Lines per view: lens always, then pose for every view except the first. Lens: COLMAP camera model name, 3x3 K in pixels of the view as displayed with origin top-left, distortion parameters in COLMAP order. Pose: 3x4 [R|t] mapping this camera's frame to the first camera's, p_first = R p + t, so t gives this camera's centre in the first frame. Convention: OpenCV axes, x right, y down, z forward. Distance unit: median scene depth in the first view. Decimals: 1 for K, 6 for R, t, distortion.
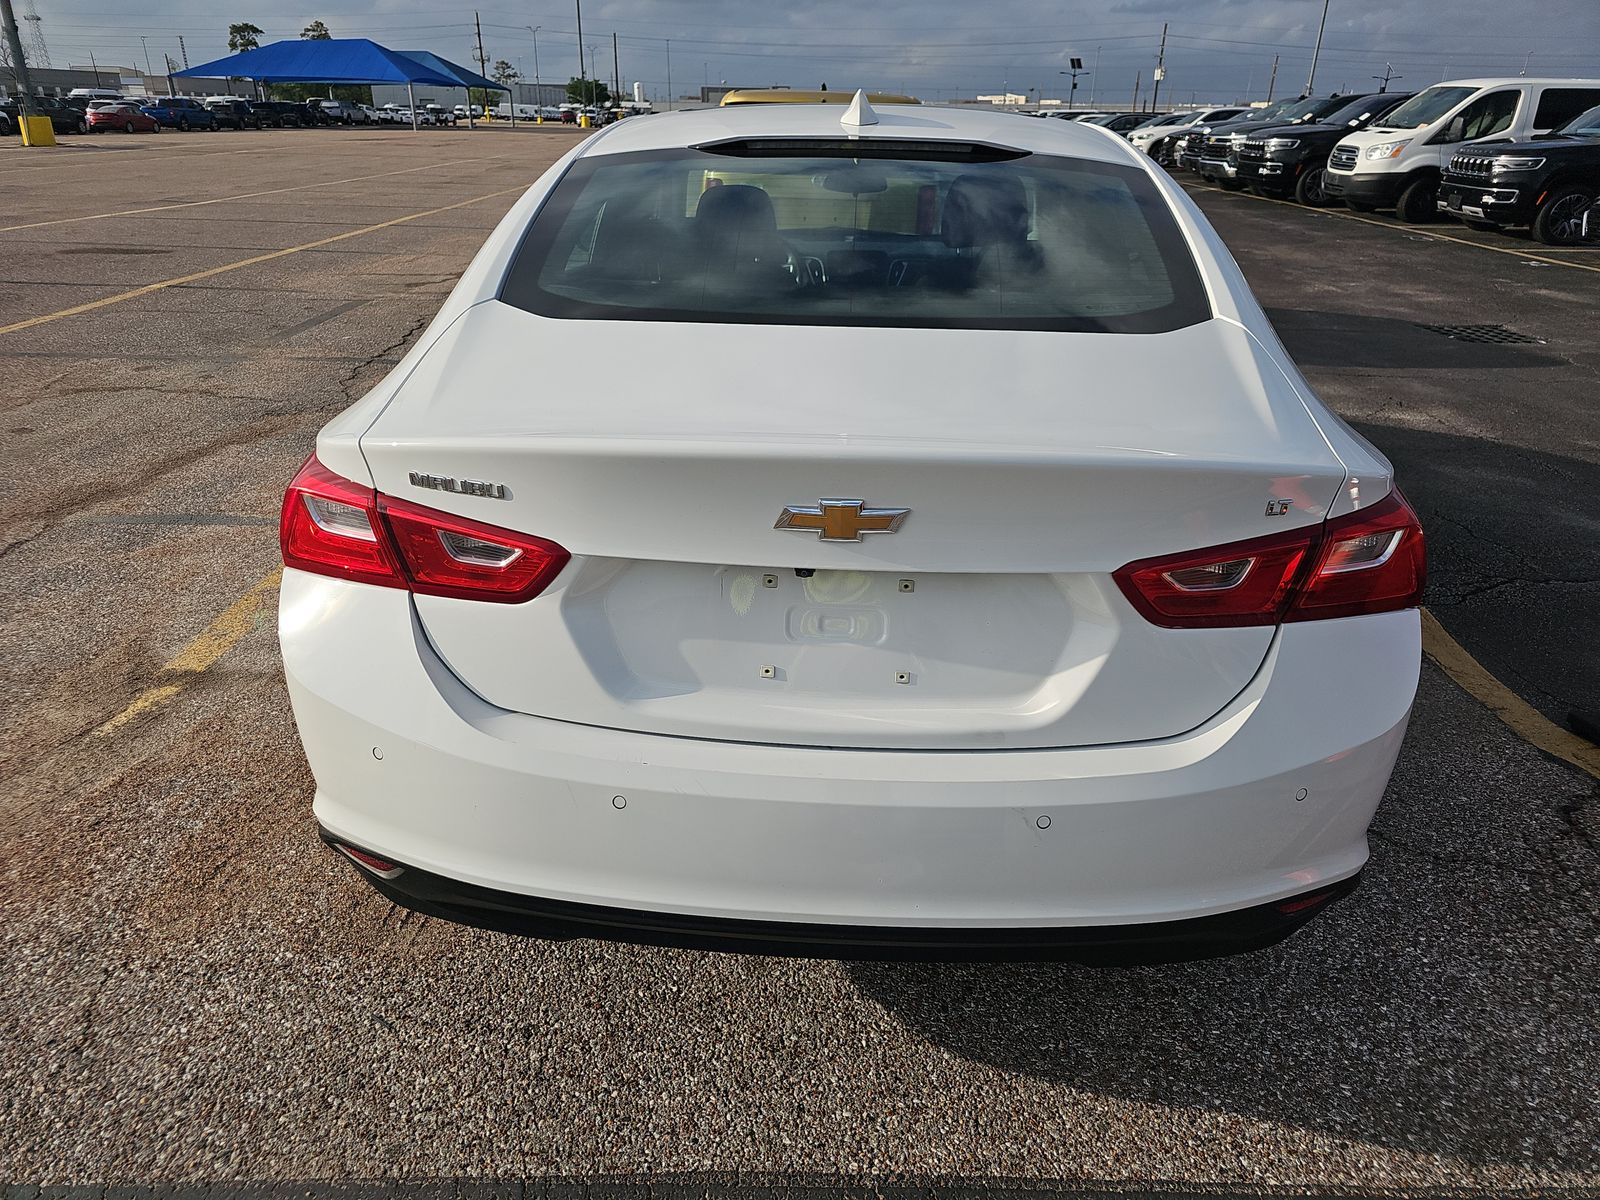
lens RADIAL K [[1066.7, 0, 803.5], [0, 1066.7, 623.7], [0, 0, 1]] dist [0.012061, 0.001177]
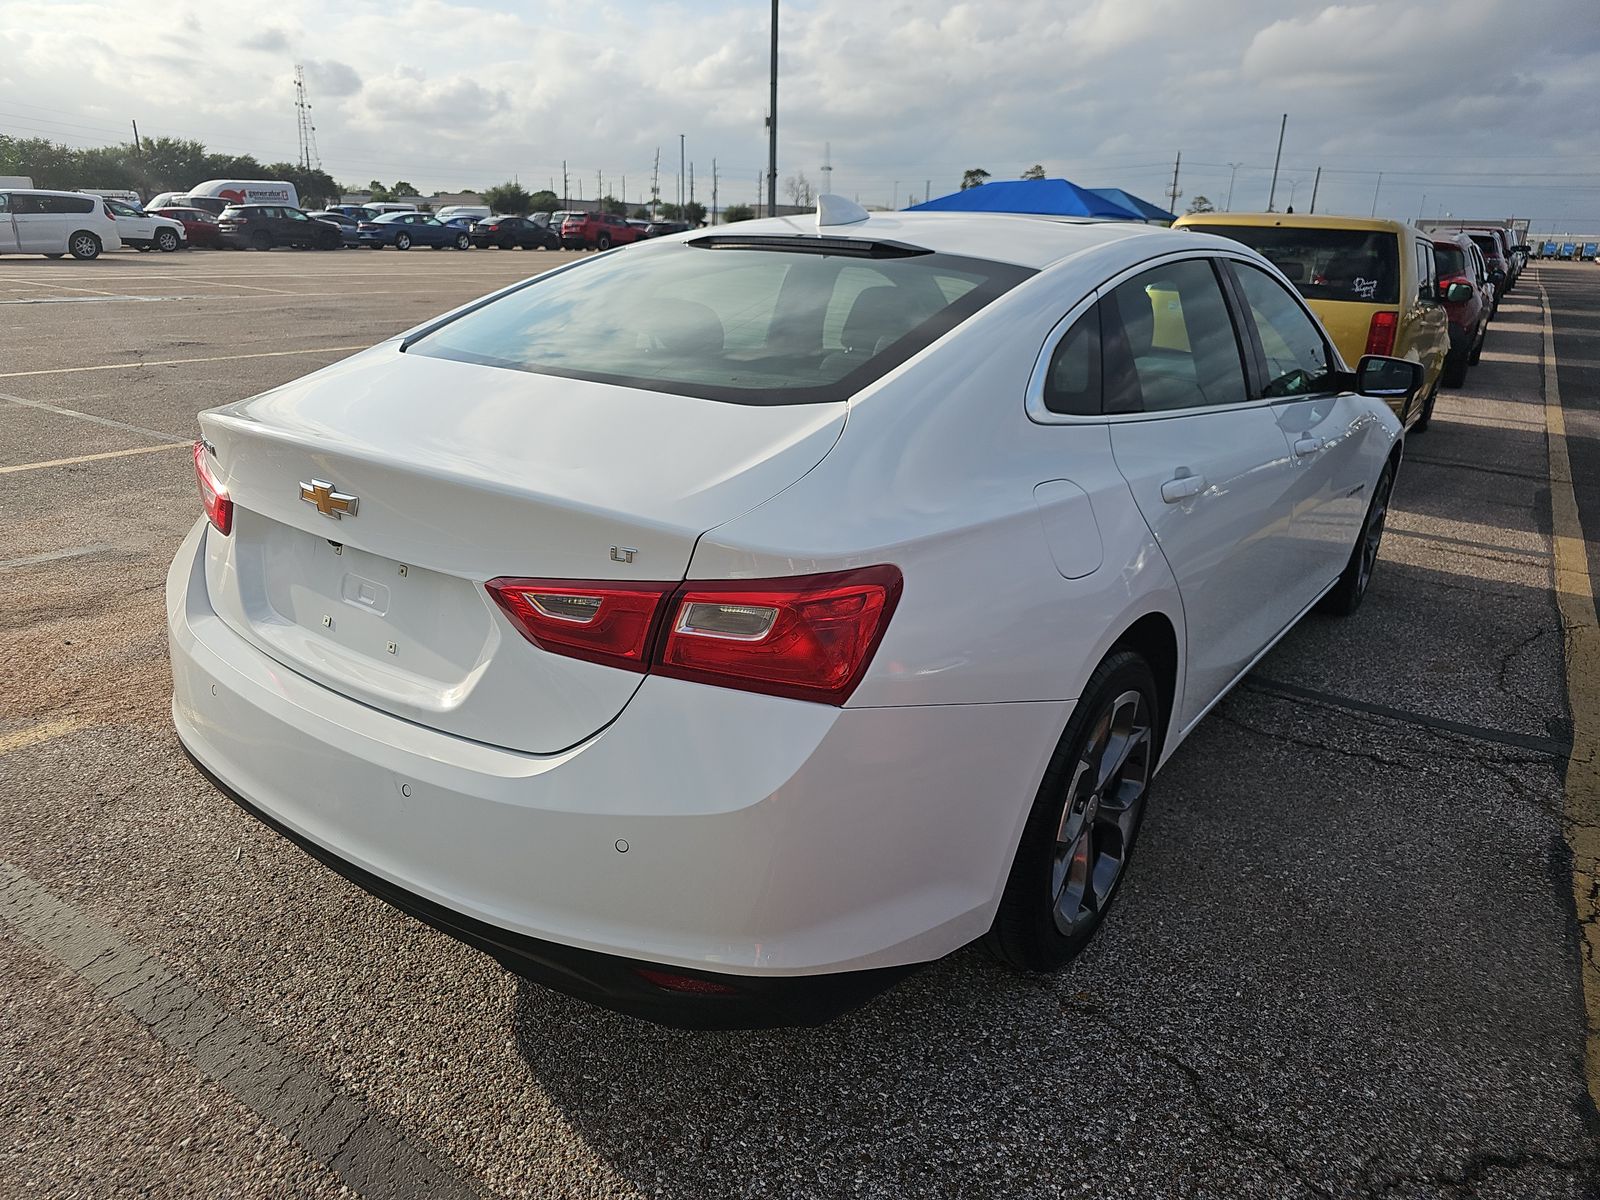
lens RADIAL K [[1076.6, 0, 800.0], [0, 1076.6, 600.0], [0, 0, 1]] dist [0.001305, -0.001145]
pose [[0.832416, 0.185743, -0.522096, 0.967853], [-0.249578, 0.966851, -0.053950, -0.044145], [0.494768, 0.175213, 0.851179, 0.169622]]
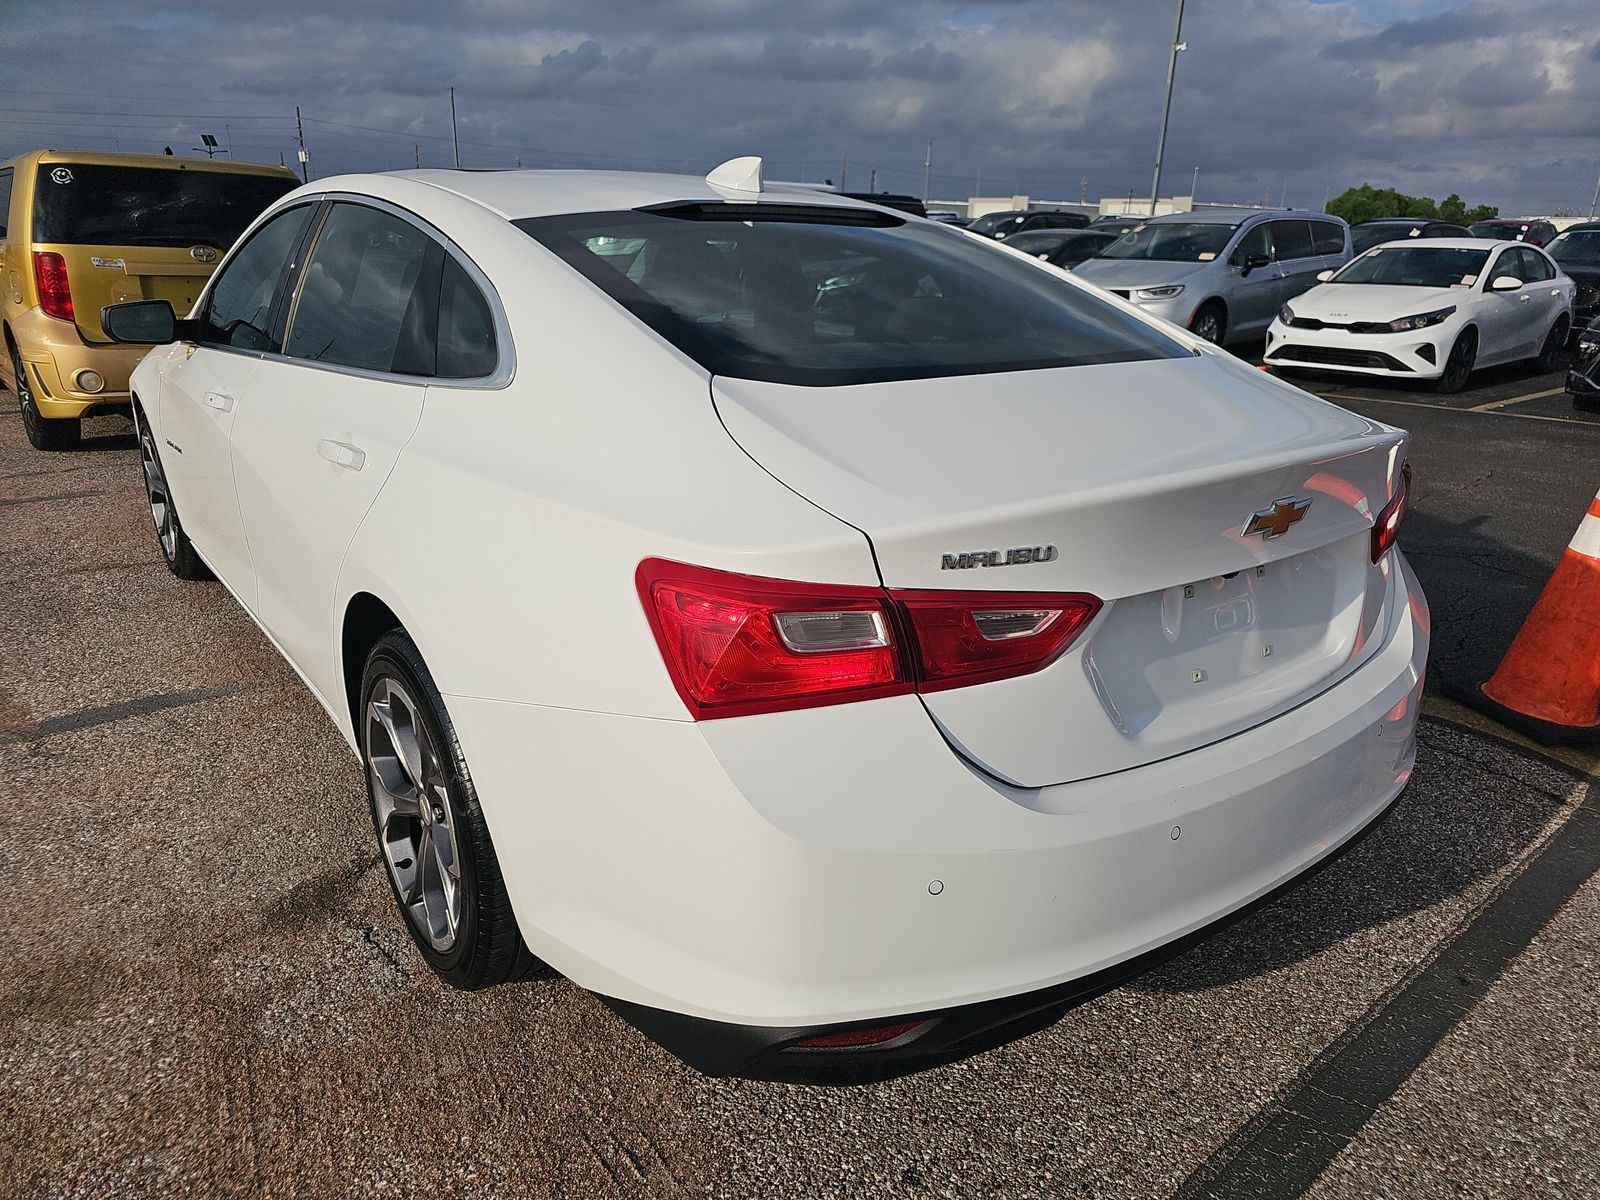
lens RADIAL K [[1078.4, 0, 793.3], [0, 1078.4, 622.3], [0, 0, 1]] dist [0.006336, 0.002283]
pose [[0.760601, -0.219318, 0.611053, -0.892981], [0.261341, 0.965017, 0.021061, -0.121900], [-0.594295, 0.143674, 0.791310, 0.330257]]
